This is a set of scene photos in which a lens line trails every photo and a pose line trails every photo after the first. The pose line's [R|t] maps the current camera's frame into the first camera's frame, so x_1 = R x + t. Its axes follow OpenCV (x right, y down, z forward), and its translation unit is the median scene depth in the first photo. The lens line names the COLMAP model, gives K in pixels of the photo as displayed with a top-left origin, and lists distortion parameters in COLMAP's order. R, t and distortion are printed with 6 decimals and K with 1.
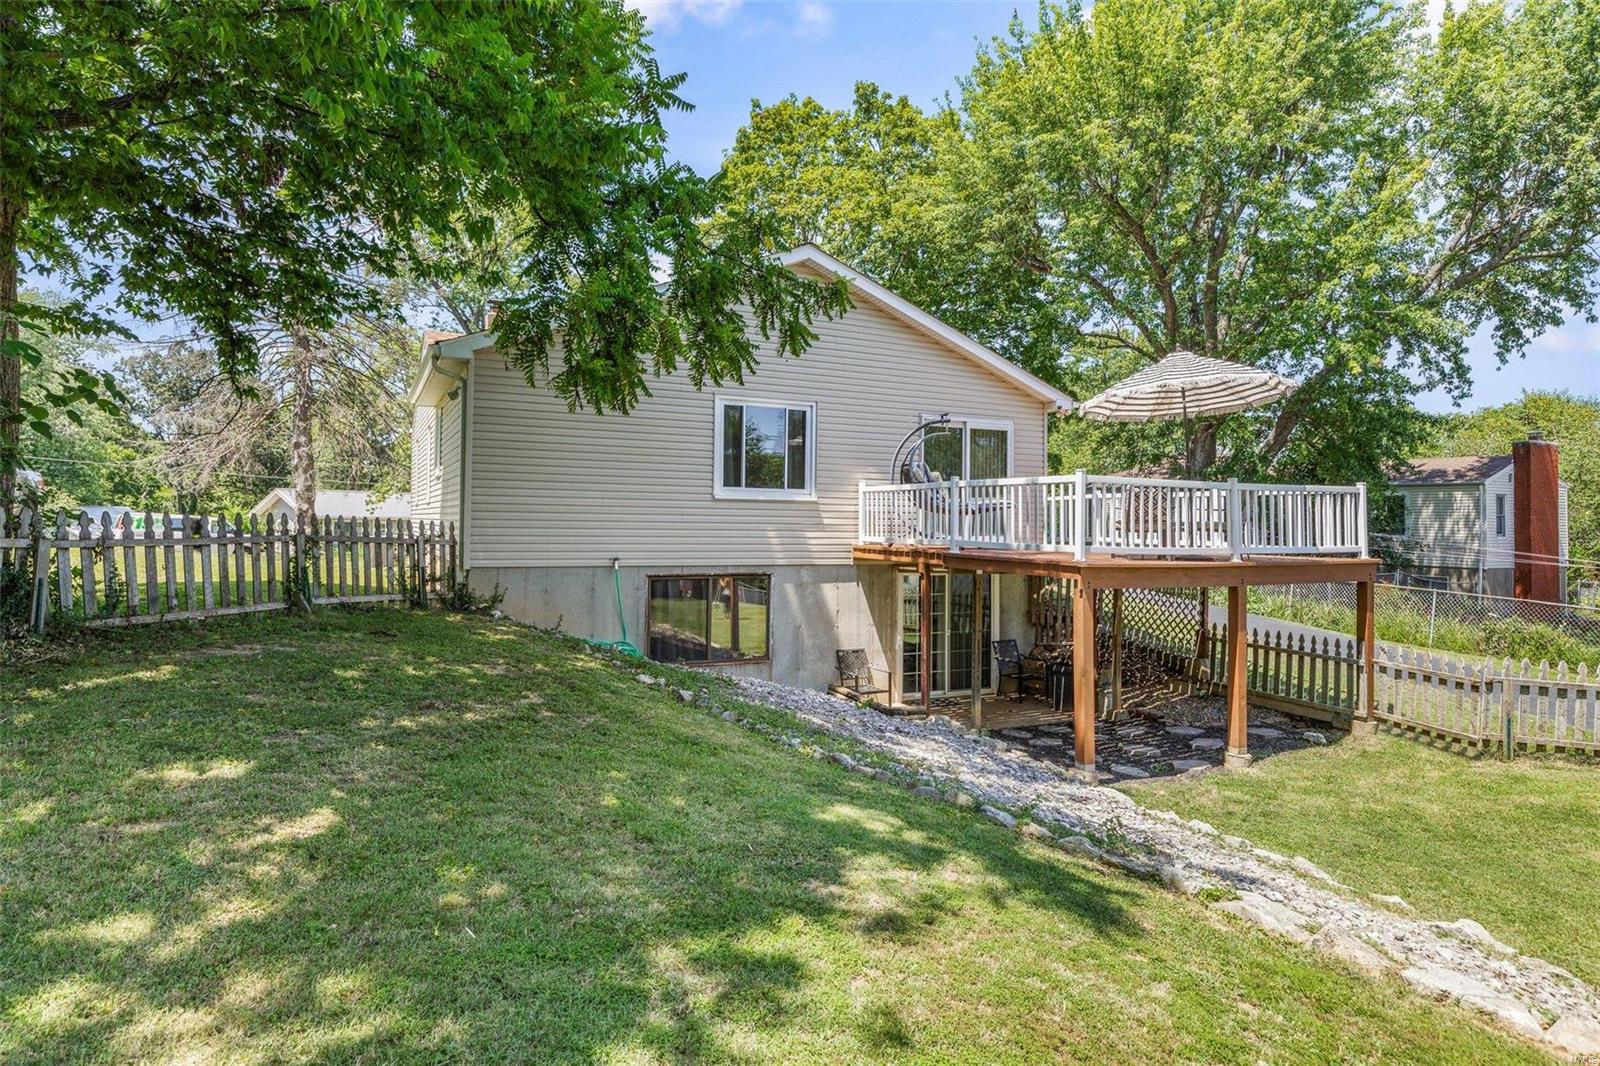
lens RADIAL K [[910.8, 0, 801.7], [0, 910.8, 525.4], [0, 0, 1]] dist [0.016573, -0.000112]
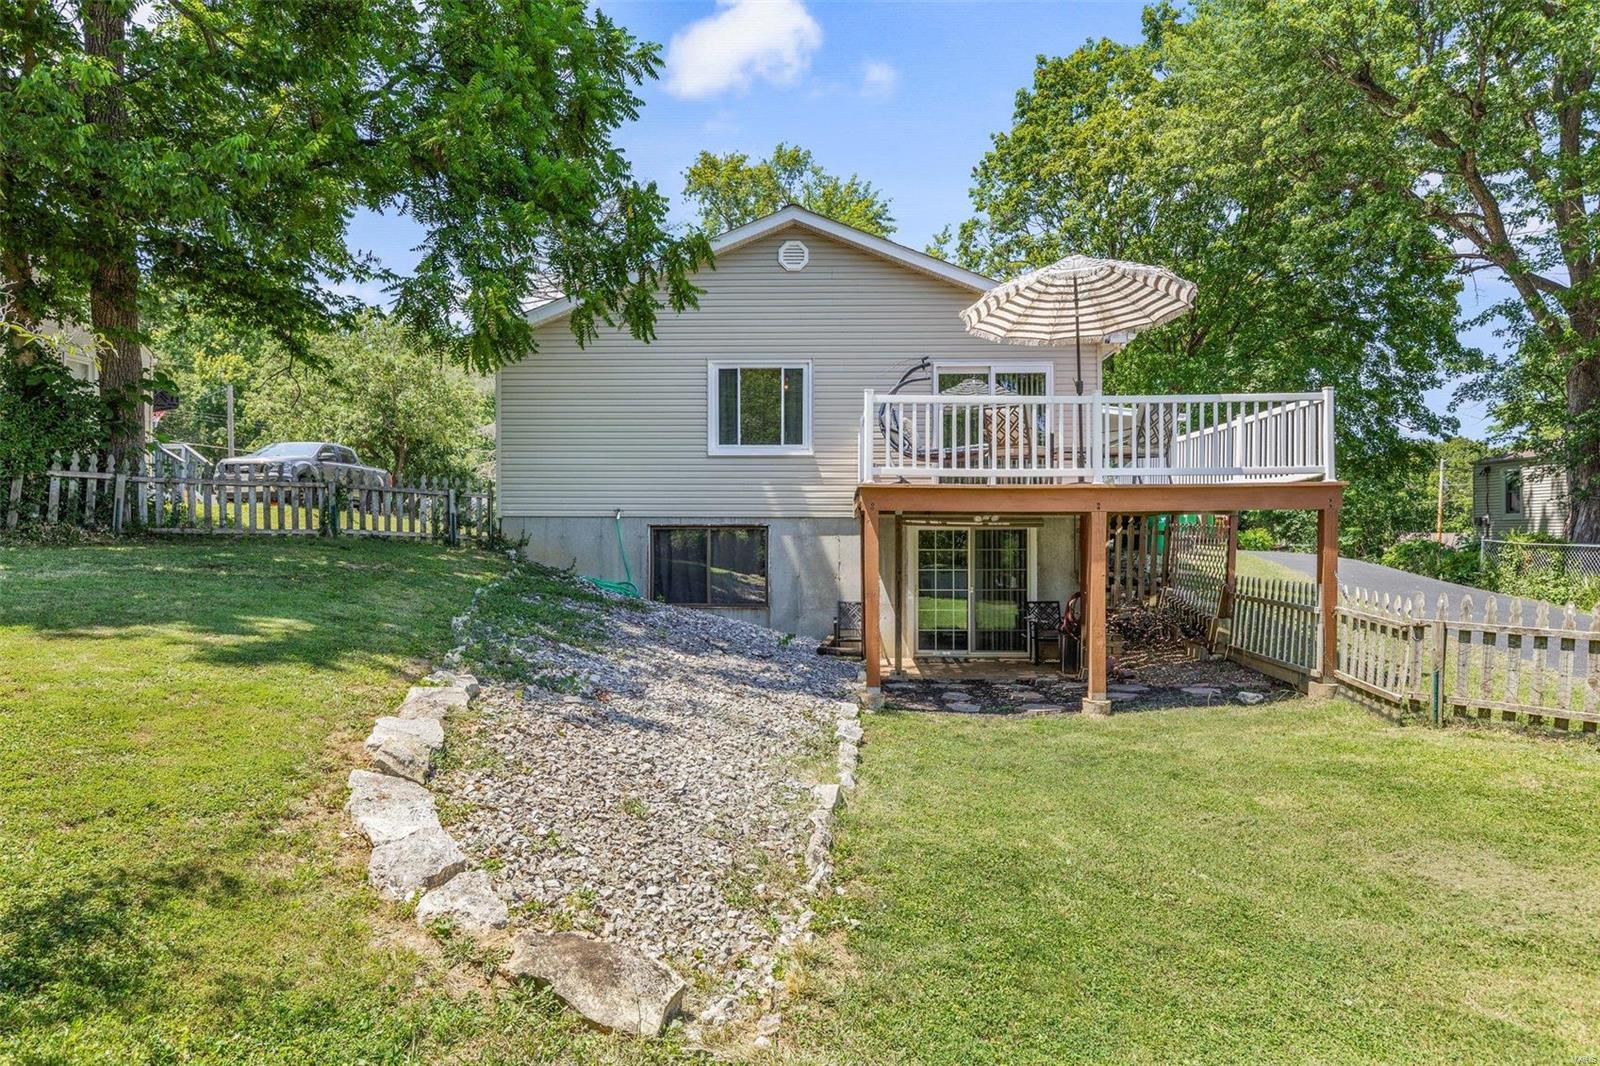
lens RADIAL K [[986.2, 0, 799.8], [0, 986.2, 540.1], [0, 0, 1]] dist [0.006428, 0.000665]
pose [[0.880042, -0.010236, -0.474785, 0.559359], [0.007795, 0.999944, -0.007110, 0.081273], [0.474831, 0.002556, 0.880073, 0.014207]]
